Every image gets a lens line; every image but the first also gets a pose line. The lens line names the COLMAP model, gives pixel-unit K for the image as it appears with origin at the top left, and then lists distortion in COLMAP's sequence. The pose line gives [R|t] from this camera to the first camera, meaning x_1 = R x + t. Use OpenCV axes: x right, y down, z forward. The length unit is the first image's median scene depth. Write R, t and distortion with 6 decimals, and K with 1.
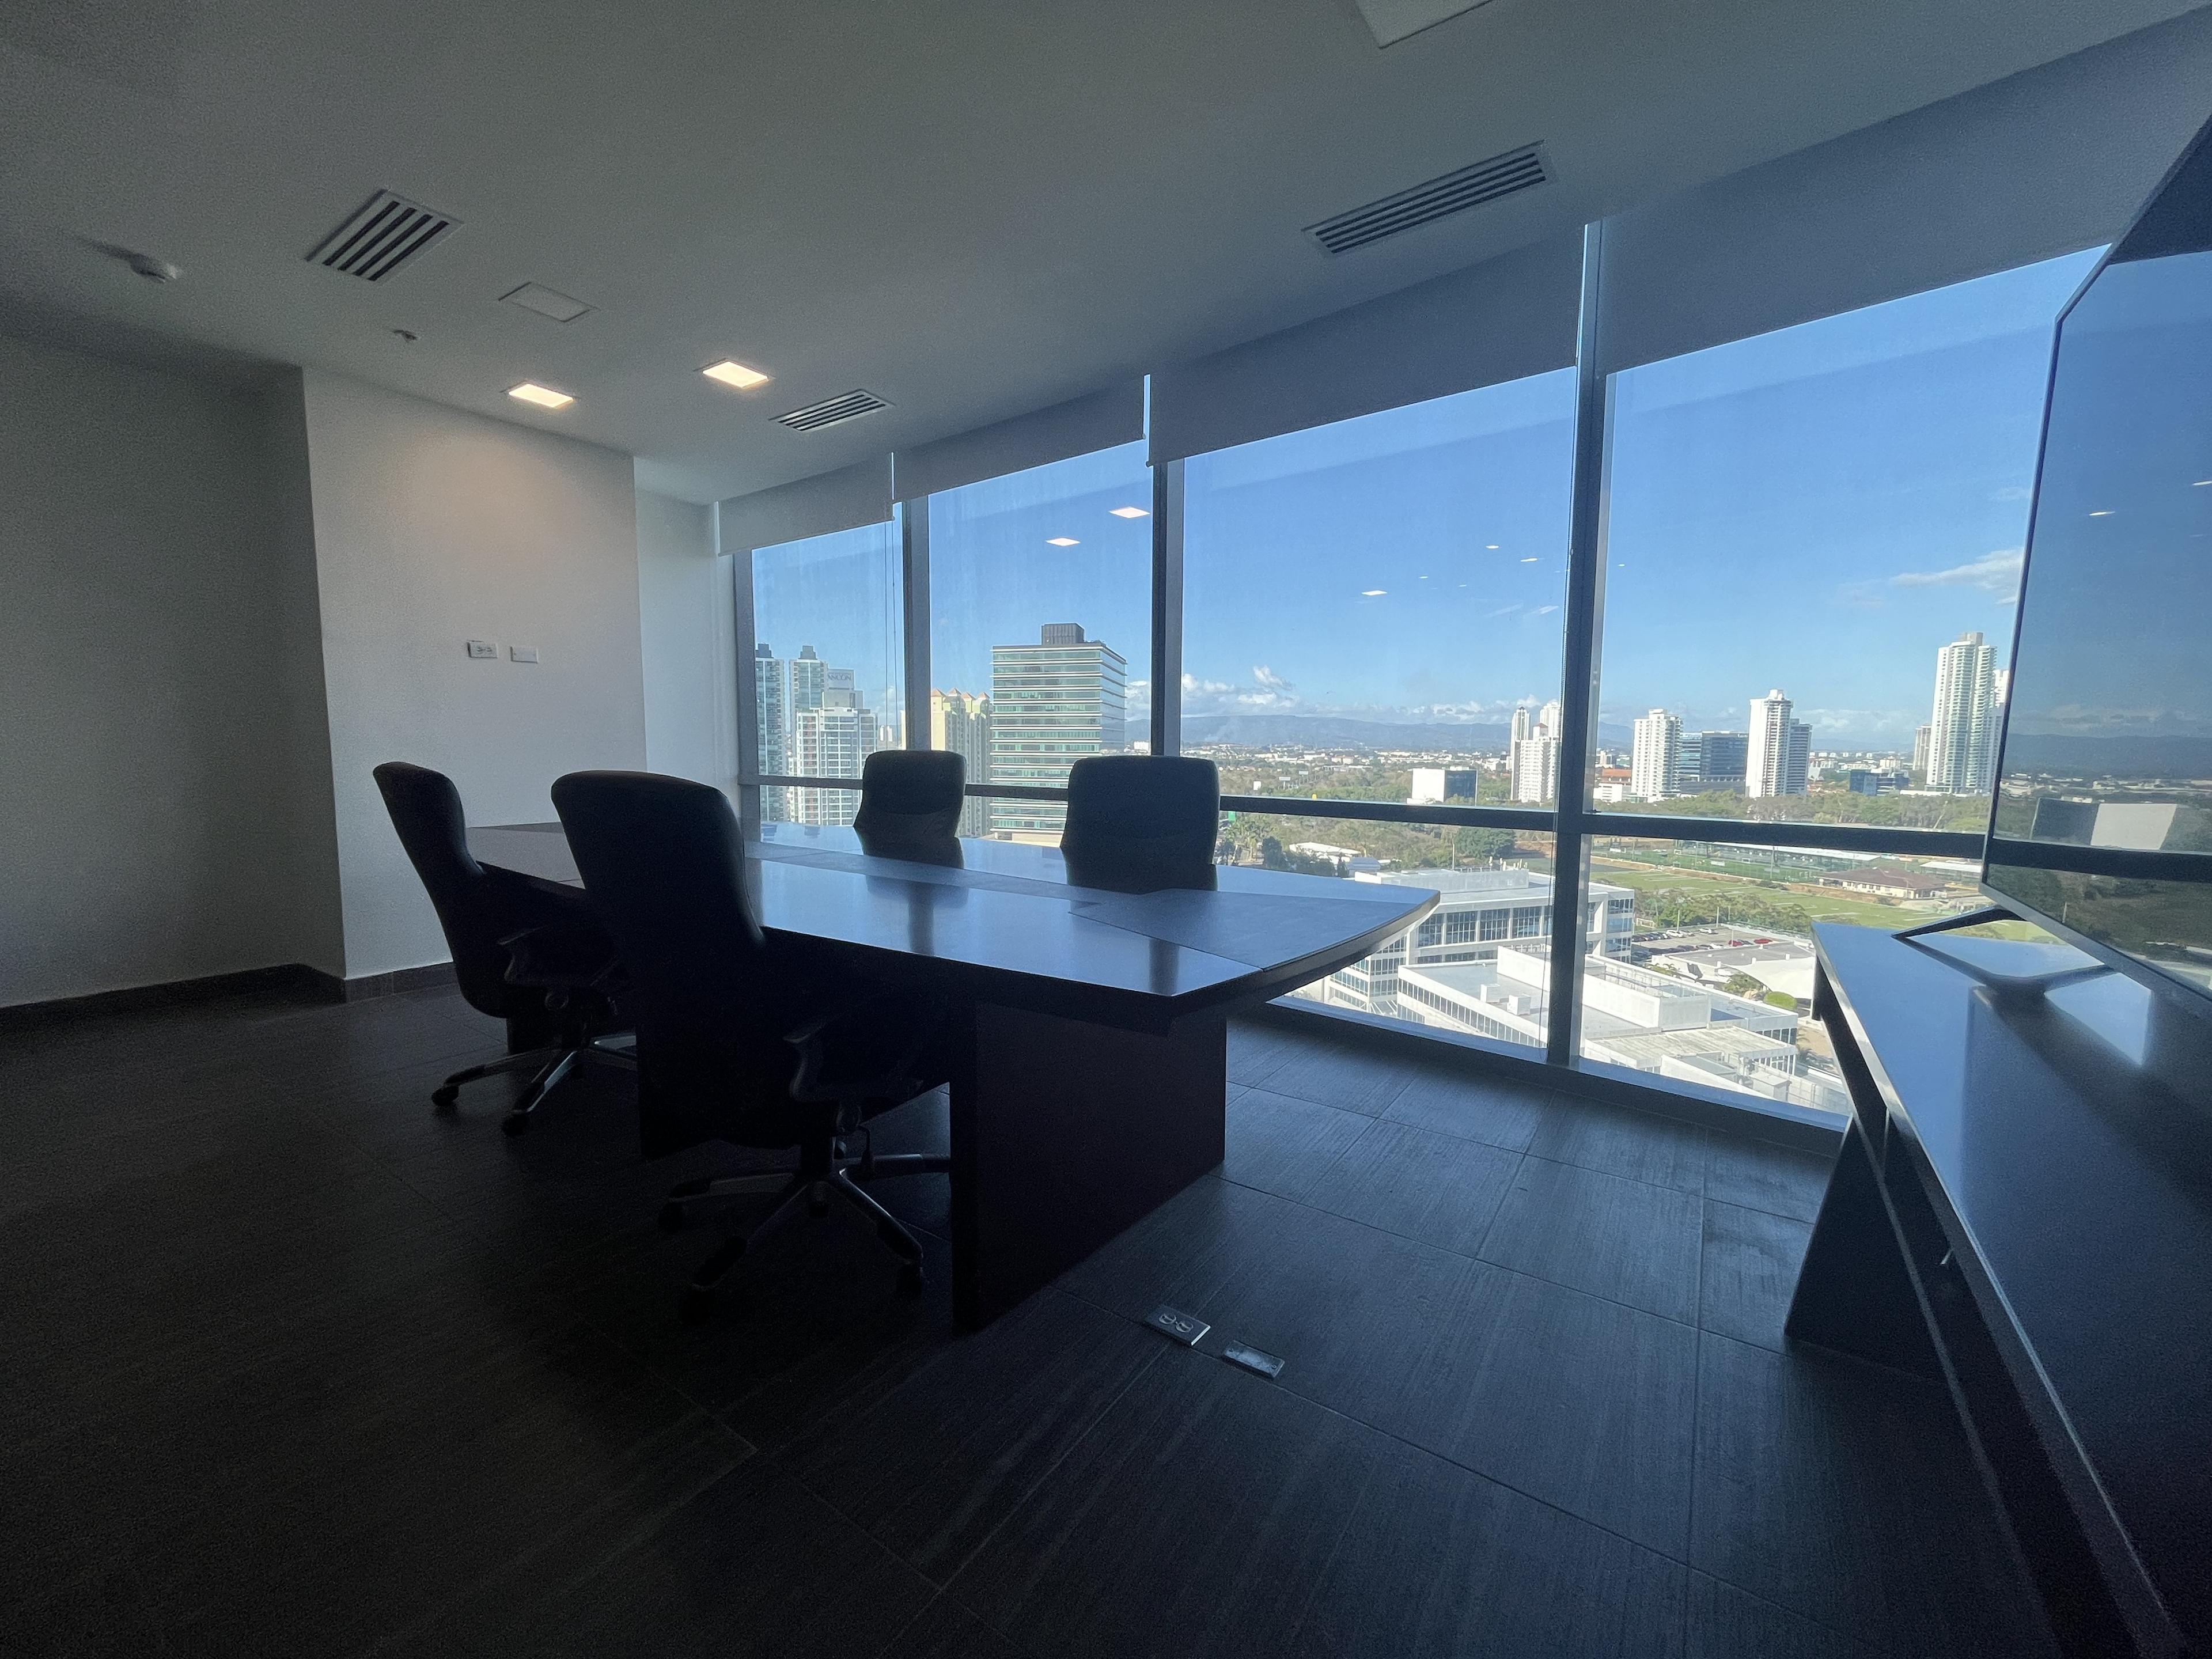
lens RADIAL K [[887.0, 0, 1098.2], [0, 887.0, 830.3], [0, 0, 1]] dist [-0.004128, -0.000356]
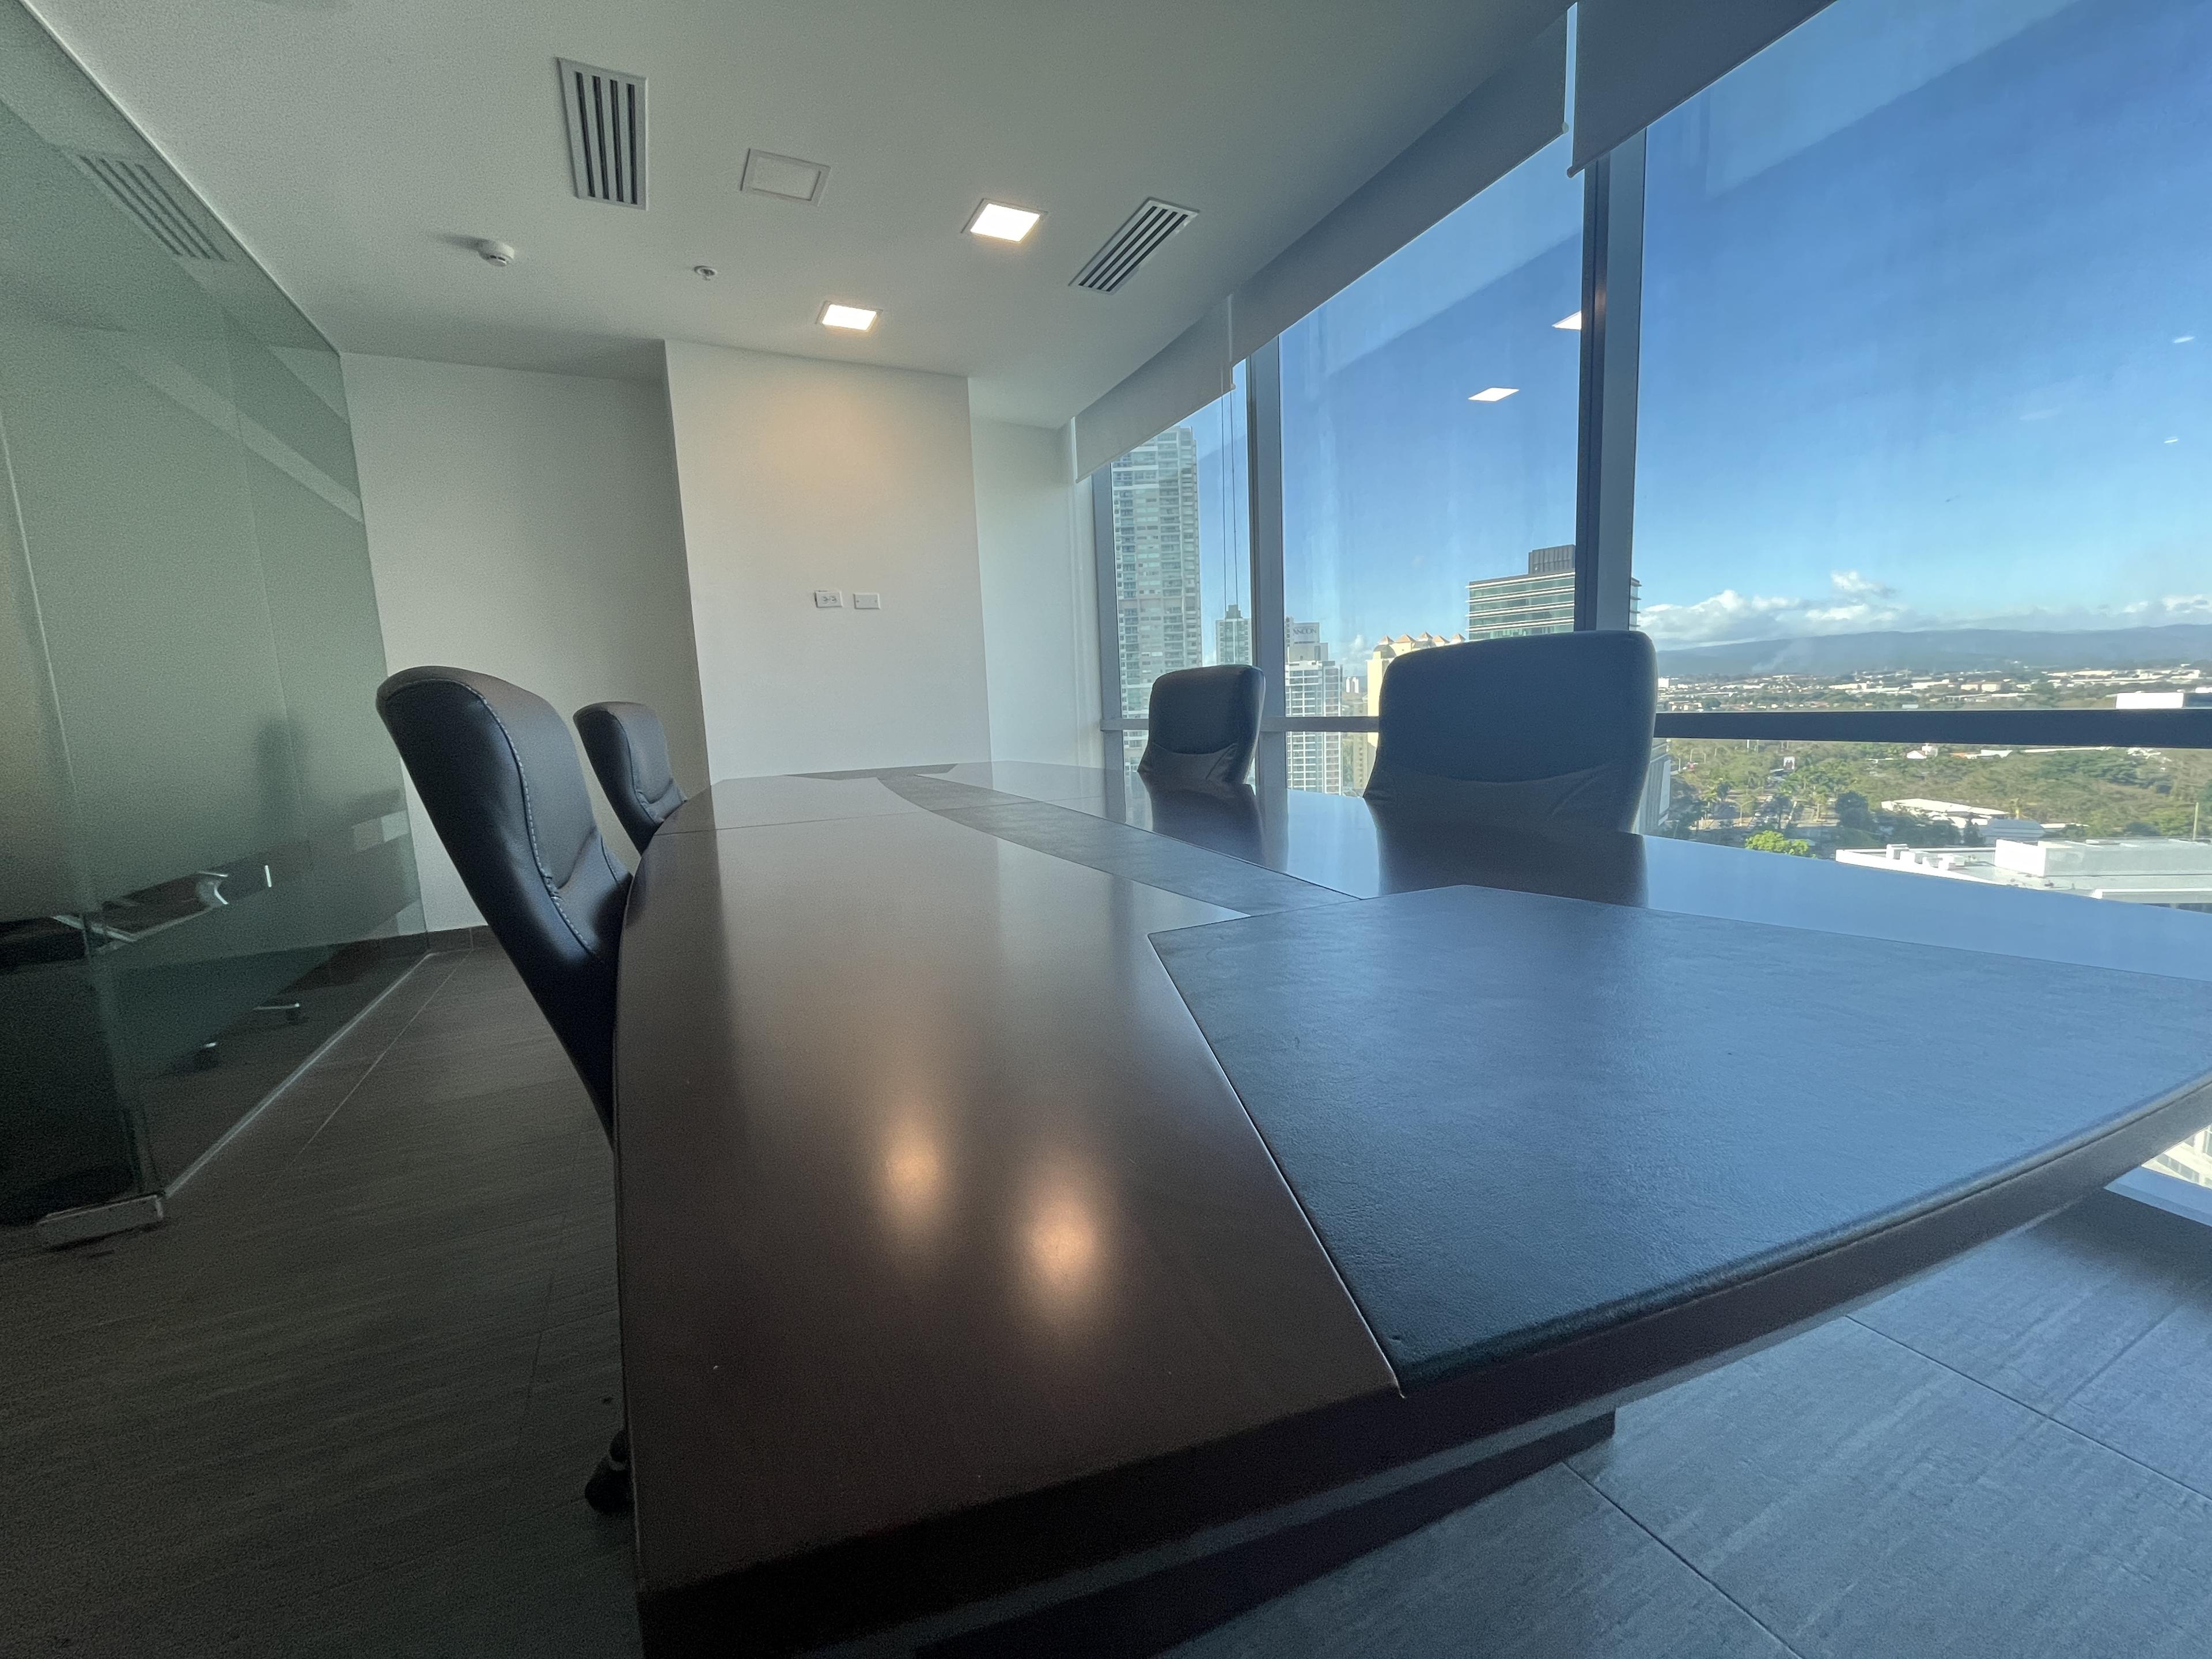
lens RADIAL K [[887.0, 0, 1098.2], [0, 887.0, 830.3], [0, 0, 1]] dist [-0.004128, -0.000356]
pose [[0.871263, 0.023407, -0.490259, 0.072904], [0.002265, 0.998660, 0.051704, 0.007294], [0.490812, -0.046158, 0.870042, 0.259463]]
